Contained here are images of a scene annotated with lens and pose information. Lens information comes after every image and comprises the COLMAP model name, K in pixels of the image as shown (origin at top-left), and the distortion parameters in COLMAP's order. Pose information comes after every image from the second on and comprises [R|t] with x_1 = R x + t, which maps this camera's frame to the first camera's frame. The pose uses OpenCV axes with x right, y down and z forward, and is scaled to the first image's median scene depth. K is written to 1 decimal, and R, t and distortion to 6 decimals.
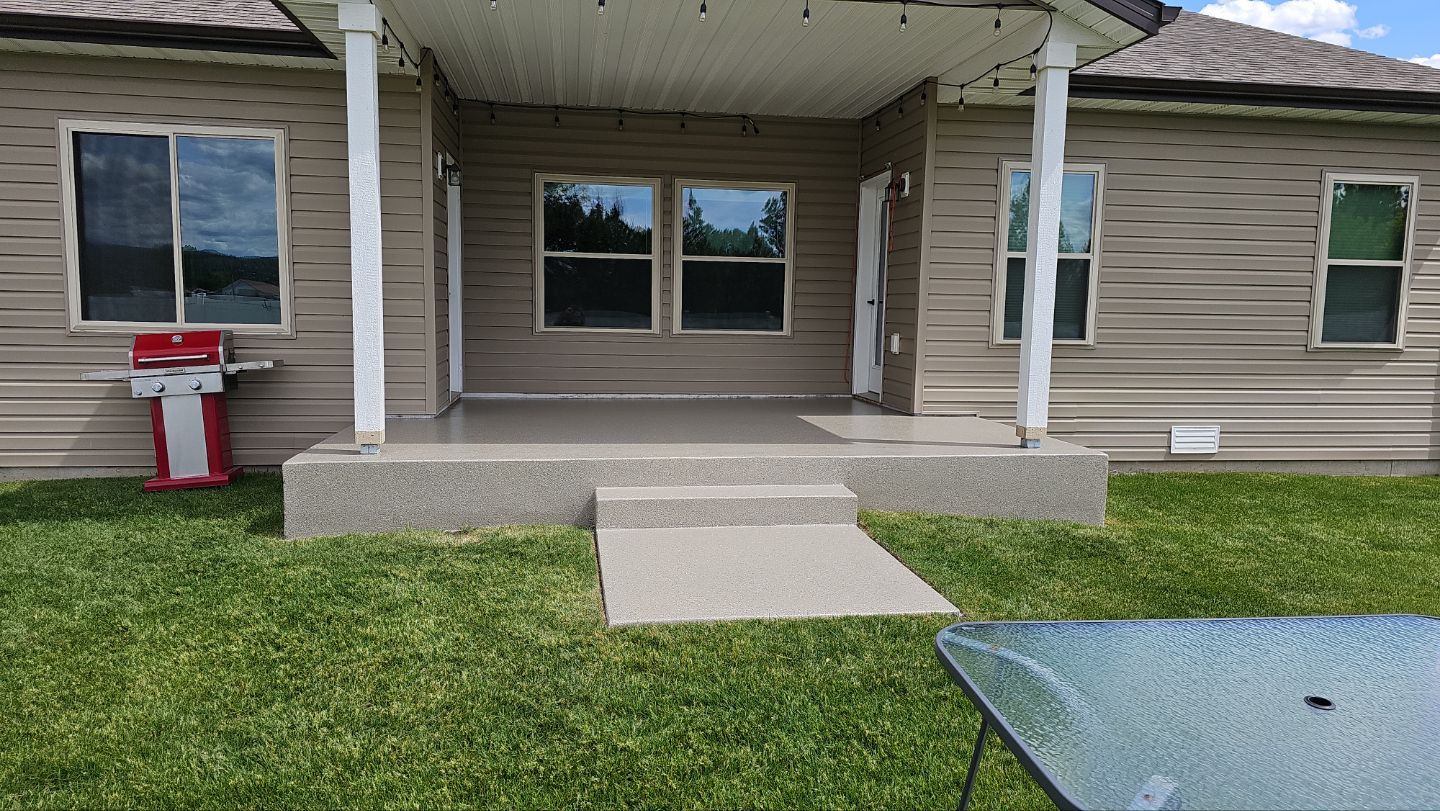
lens RADIAL K [[980.4, 0, 718.4], [0, 980.4, 412.0], [0, 0, 1]] dist [0.065924, -0.062498]
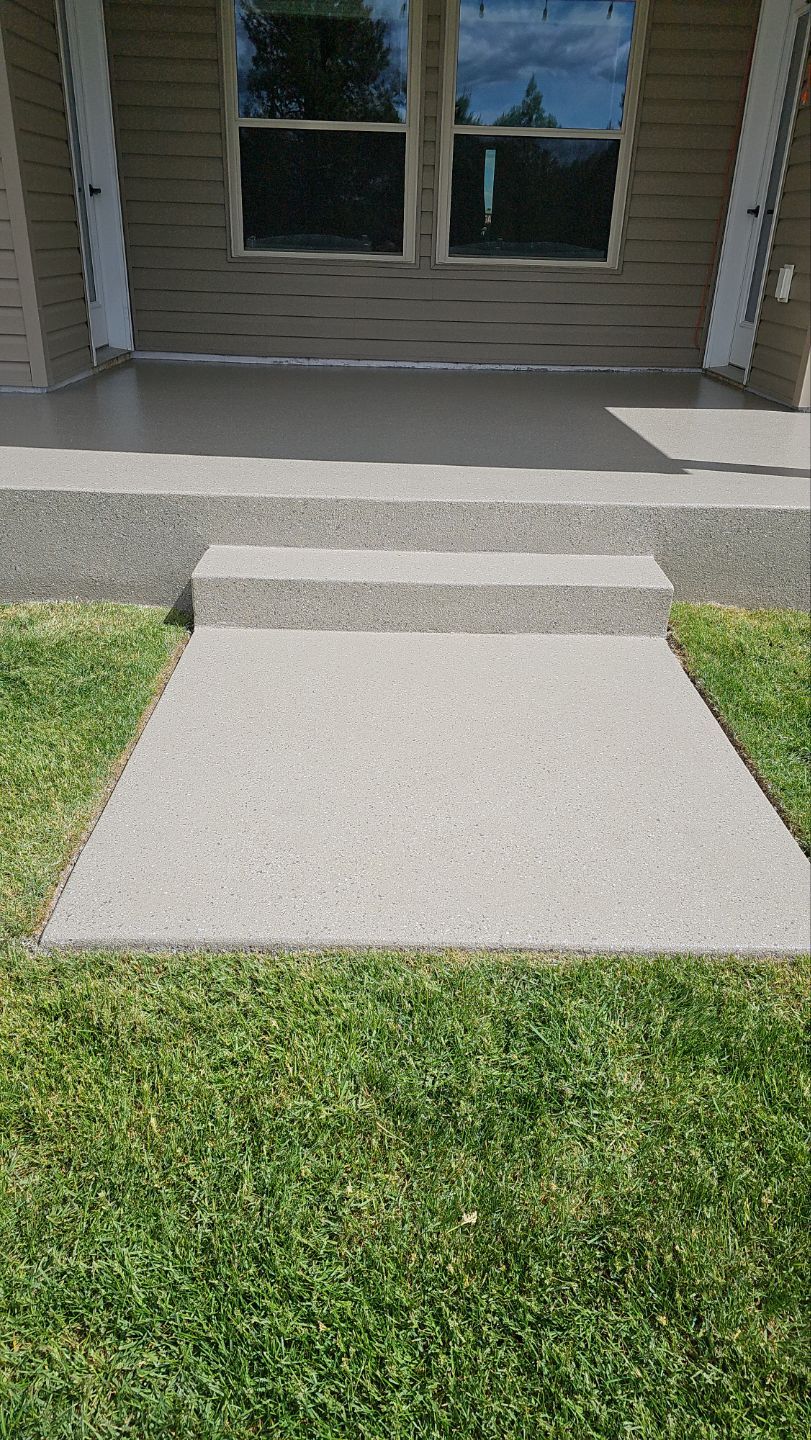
lens RADIAL K [[980.4, 0, 405.8], [0, 980.4, 727.9], [0, 0, 1]] dist [0.065924, -0.062498]
pose [[0.988990, 0.074846, -0.127657, 0.043007], [-0.026878, 0.939166, 0.342411, -0.014395], [0.145520, -0.335210, 0.930837, 0.273072]]
